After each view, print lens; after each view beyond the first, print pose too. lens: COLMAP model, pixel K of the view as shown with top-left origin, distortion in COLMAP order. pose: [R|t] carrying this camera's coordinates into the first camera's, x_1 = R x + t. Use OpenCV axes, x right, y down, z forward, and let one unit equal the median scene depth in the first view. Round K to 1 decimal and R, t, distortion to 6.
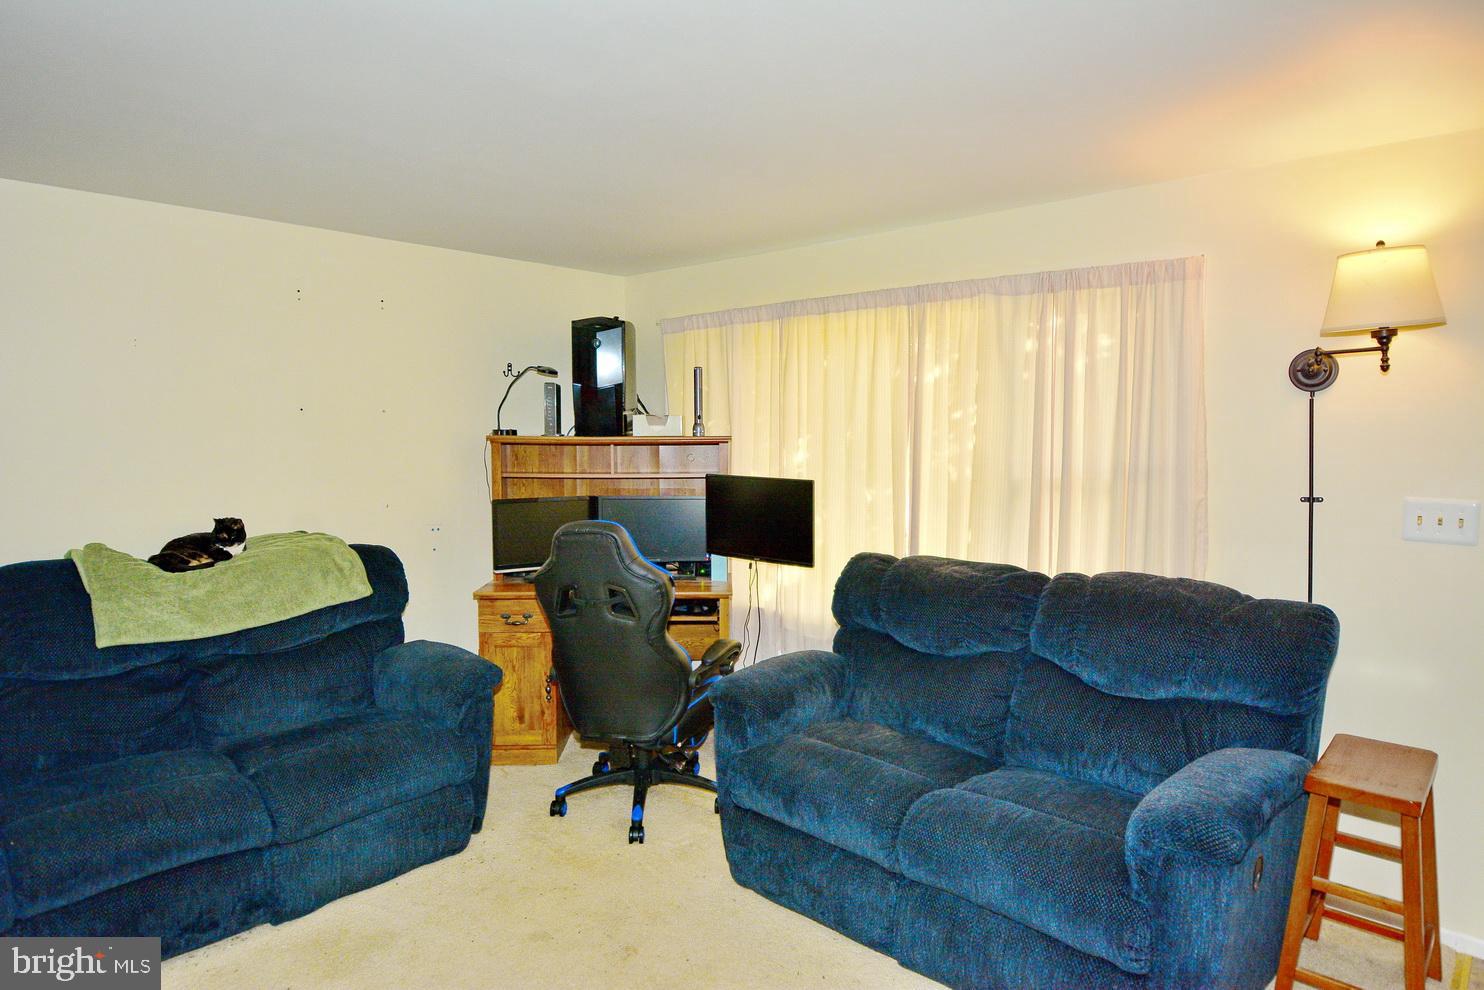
lens RADIAL K [[878.0, 0, 739.0], [0, 878.0, 489.1], [0, 0, 1]] dist [0.002431, -0.018828]
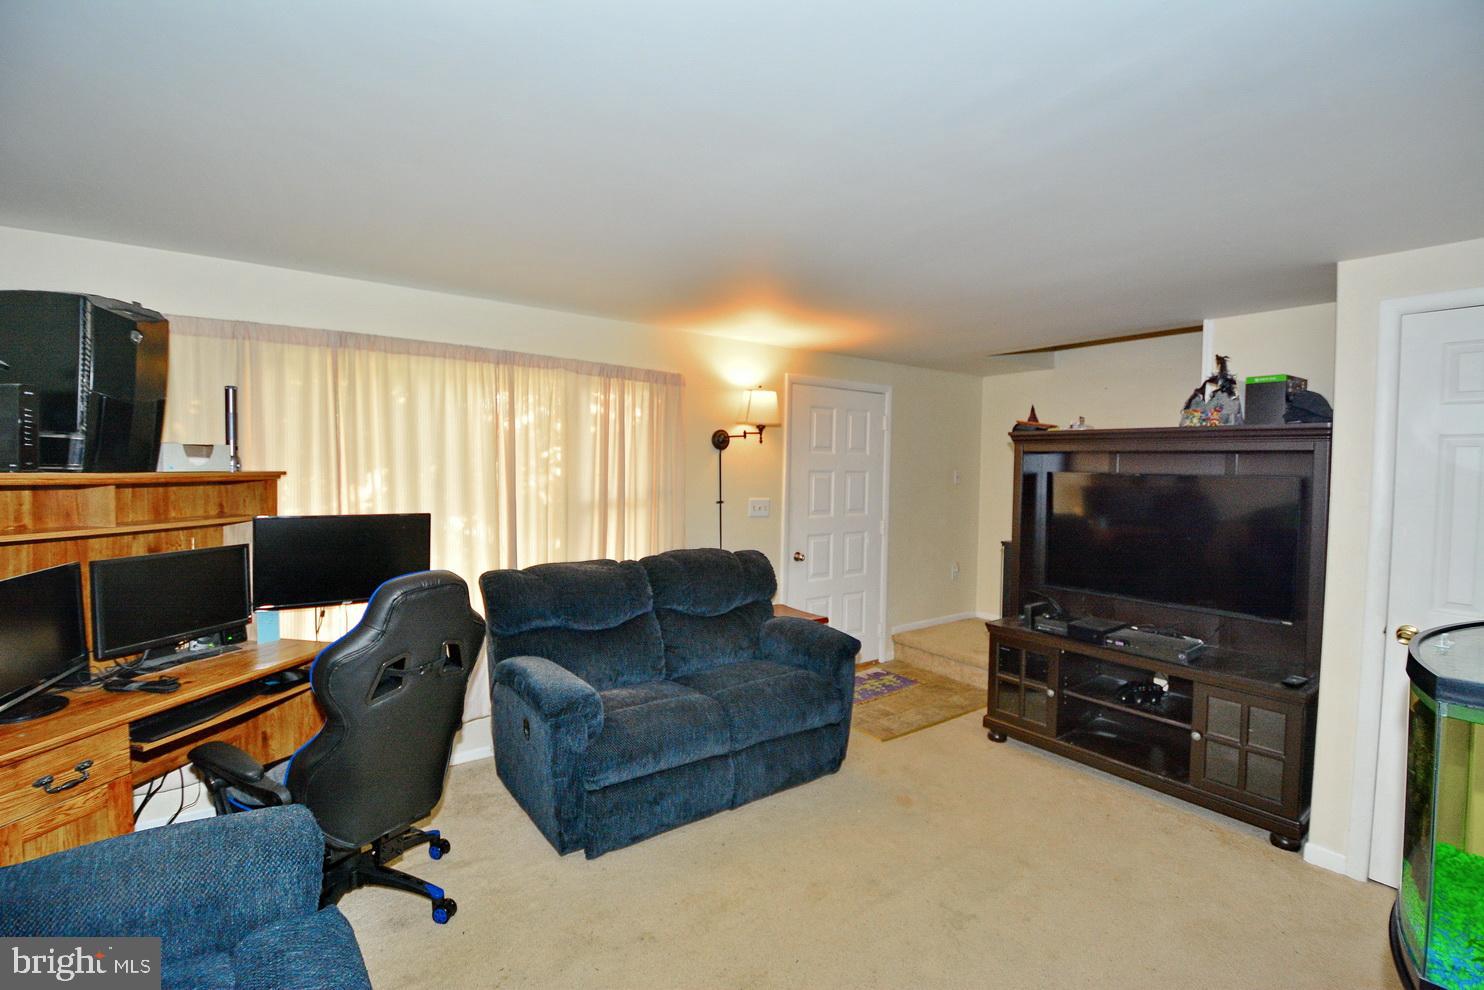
lens RADIAL K [[646.4, 0, 740.4], [0, 646.4, 490.0], [0, 0, 1]] dist [-0.002336, -0.017845]
pose [[0.189476, -0.032773, 0.981338, -0.714099], [0.052369, 0.998358, 0.023230, -0.042612], [-0.980488, 0.046990, 0.190882, 0.568052]]
